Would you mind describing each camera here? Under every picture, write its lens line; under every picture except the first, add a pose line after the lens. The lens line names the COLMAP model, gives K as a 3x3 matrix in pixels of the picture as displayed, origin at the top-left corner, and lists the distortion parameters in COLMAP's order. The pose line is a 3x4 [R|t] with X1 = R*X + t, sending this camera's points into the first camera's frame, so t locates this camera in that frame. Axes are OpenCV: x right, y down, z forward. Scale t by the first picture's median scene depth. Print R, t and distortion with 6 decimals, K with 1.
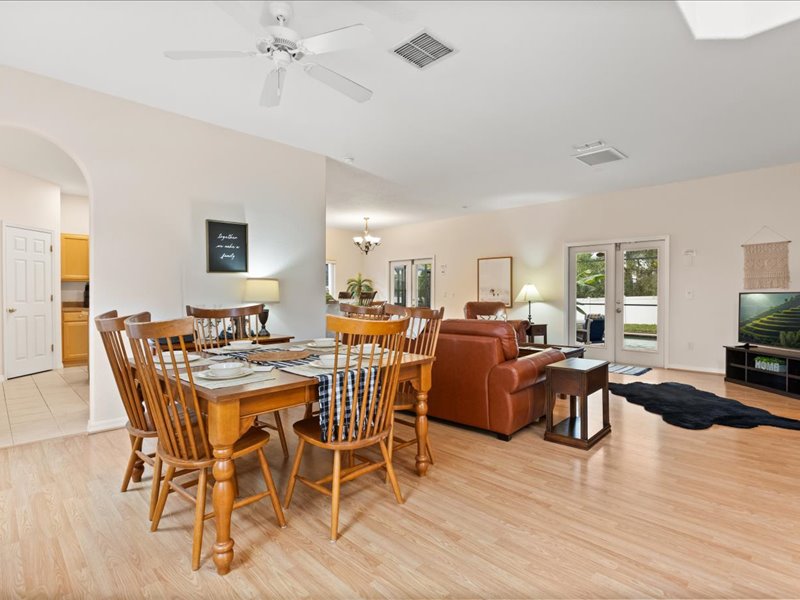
lens RADIAL K [[420.6, 0, 407.0], [0, 420.6, 302.9], [0, 0, 1]] dist [-0.011390, -0.000815]
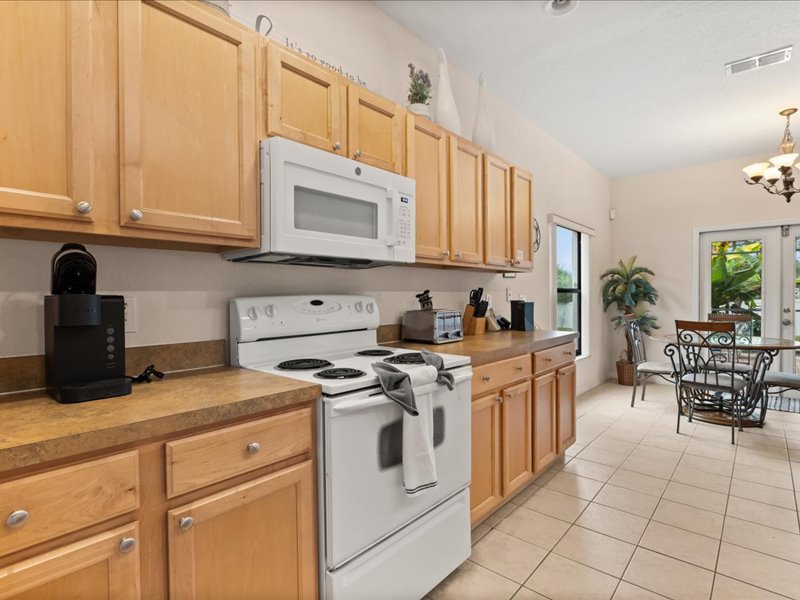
lens RADIAL K [[420.6, 0, 407.0], [0, 420.6, 302.9], [0, 0, 1]] dist [-0.011390, -0.000815]
pose [[0.998176, -0.003859, 0.060241, -0.695884], [0.004174, 0.999978, -0.005108, -0.025576], [-0.060220, 0.005351, 0.998171, 0.898162]]
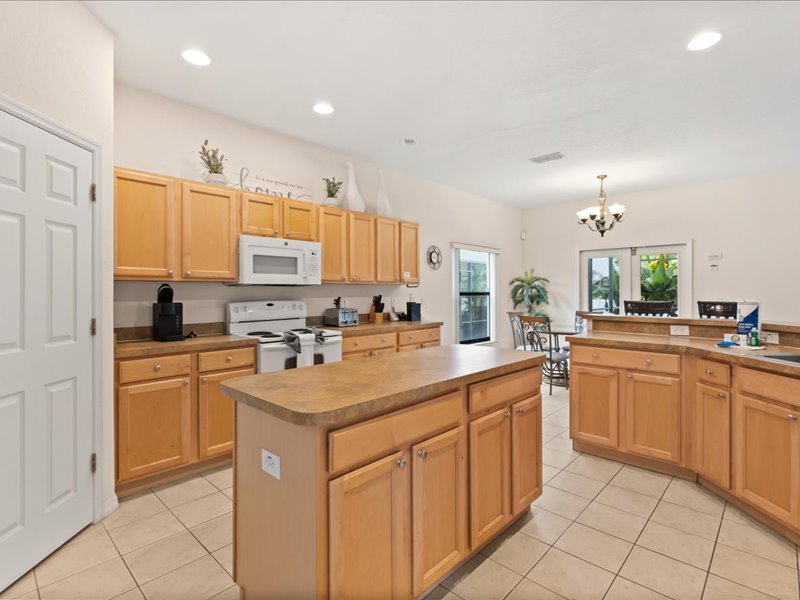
lens RADIAL K [[406.0, 0, 400.8], [0, 406.0, 294.4], [0, 0, 1]] dist [-0.001249, -0.000052]
pose [[0.999894, 0.001085, 0.014522, -0.562288], [-0.000855, 0.999874, -0.015864, -0.033244], [-0.014537, 0.015850, 0.999769, 0.612453]]
